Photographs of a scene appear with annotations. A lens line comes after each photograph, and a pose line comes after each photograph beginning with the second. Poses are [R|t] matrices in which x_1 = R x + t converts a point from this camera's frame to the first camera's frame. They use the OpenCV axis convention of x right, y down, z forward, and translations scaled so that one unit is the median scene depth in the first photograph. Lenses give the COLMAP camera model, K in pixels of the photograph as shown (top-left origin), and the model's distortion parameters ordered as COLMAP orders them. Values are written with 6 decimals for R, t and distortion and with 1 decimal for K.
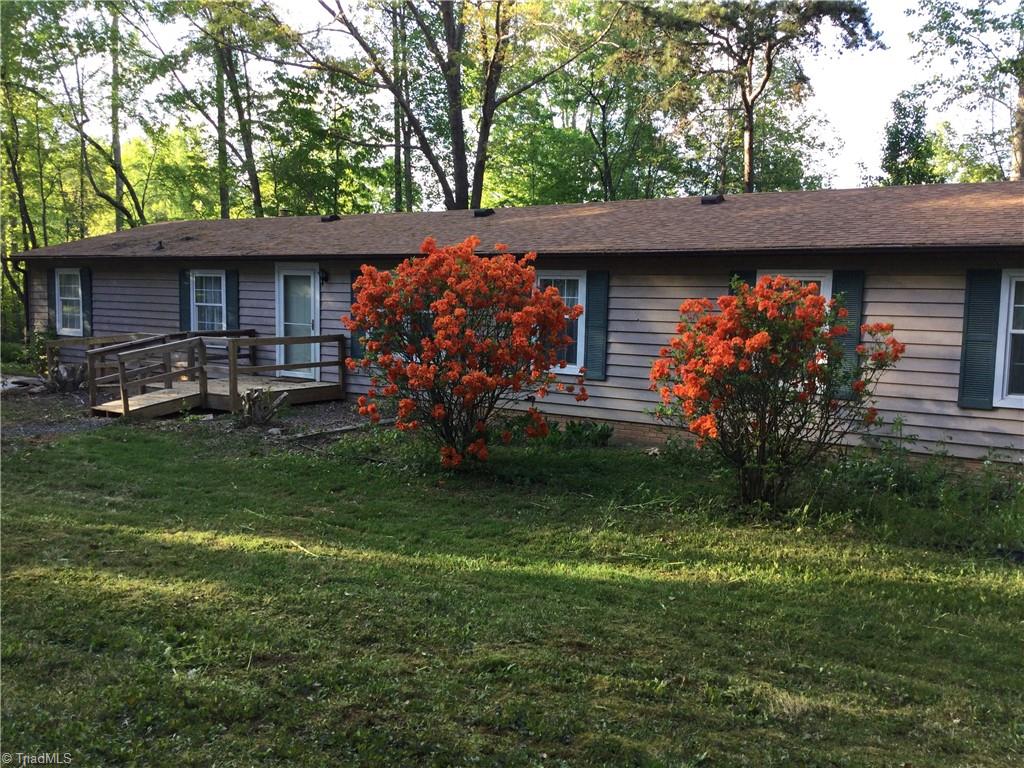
lens RADIAL K [[913.2, 0, 512.6], [0, 913.2, 384.8], [0, 0, 1]] dist [0.044576, -0.063703]
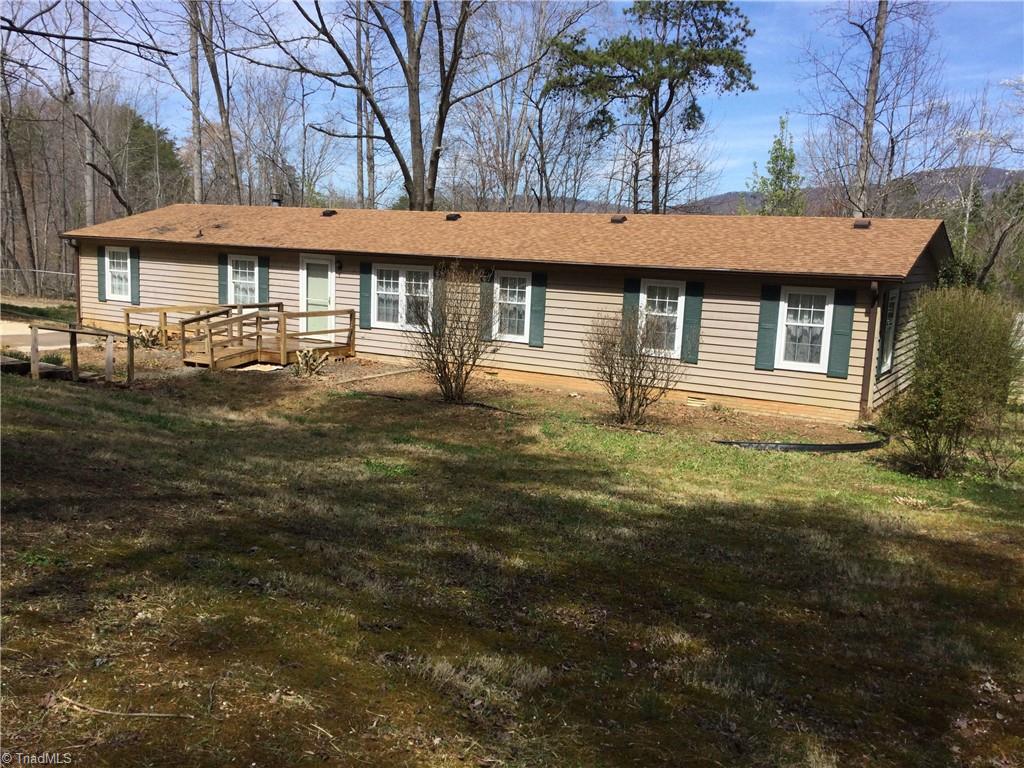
lens RADIAL K [[913.2, 0, 512.2], [0, 913.2, 384.5], [0, 0, 1]] dist [0.044576, -0.063703]
pose [[0.997018, 0.010056, 0.076505, -0.048330], [-0.014282, 0.998391, 0.054886, -0.019182], [-0.075830, -0.055815, 0.995557, -0.380057]]
